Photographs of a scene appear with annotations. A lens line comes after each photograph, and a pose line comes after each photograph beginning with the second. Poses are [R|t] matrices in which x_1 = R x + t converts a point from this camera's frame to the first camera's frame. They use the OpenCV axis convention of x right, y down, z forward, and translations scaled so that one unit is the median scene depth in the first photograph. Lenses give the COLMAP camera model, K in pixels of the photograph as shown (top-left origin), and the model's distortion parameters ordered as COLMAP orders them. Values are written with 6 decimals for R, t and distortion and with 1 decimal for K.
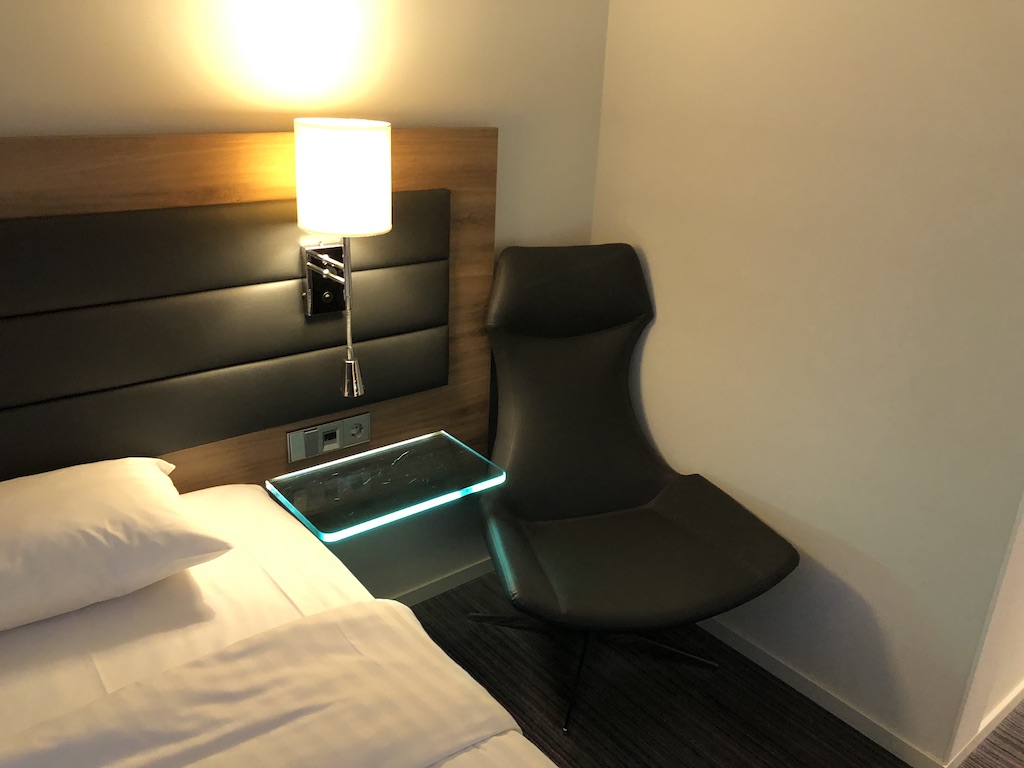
lens RADIAL K [[852.6, 0, 514.4], [0, 852.6, 376.8], [0, 0, 1]] dist [0.027575, -0.012831]
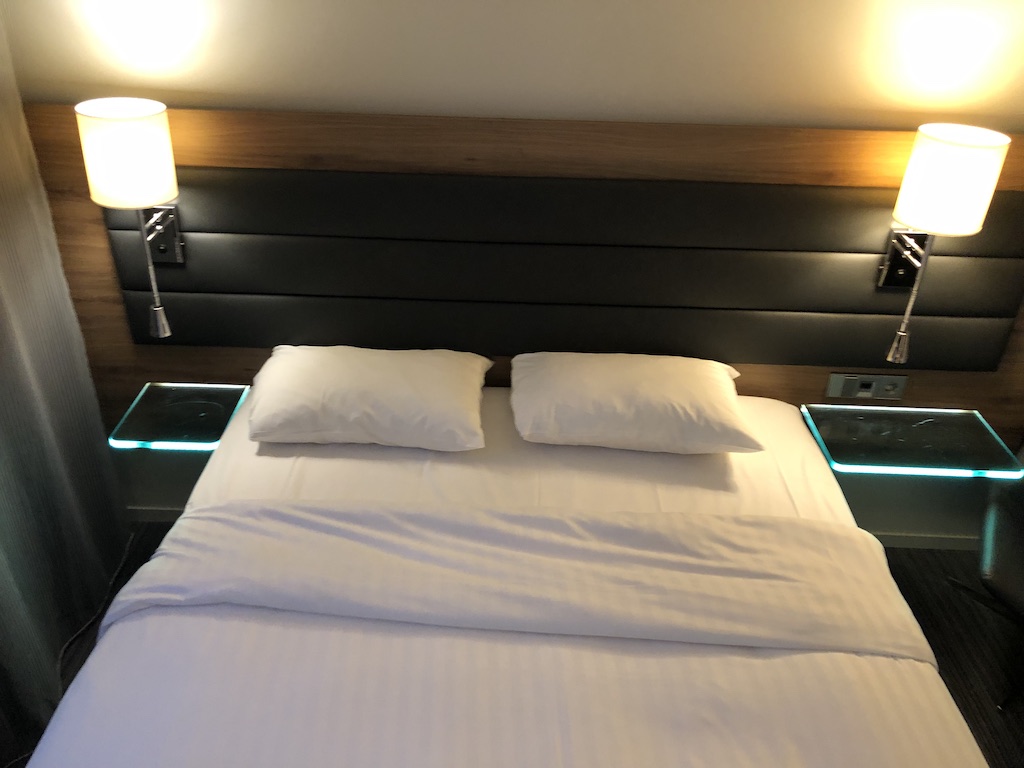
lens RADIAL K [[852.6, 0, 504.1], [0, 852.6, 378.0], [0, 0, 1]] dist [0.027575, -0.012831]
pose [[0.767360, 0.305567, -0.563727, 0.073299], [-0.228875, 0.951765, 0.204351, -0.079019], [0.598979, -0.027788, 0.800283, -0.283295]]
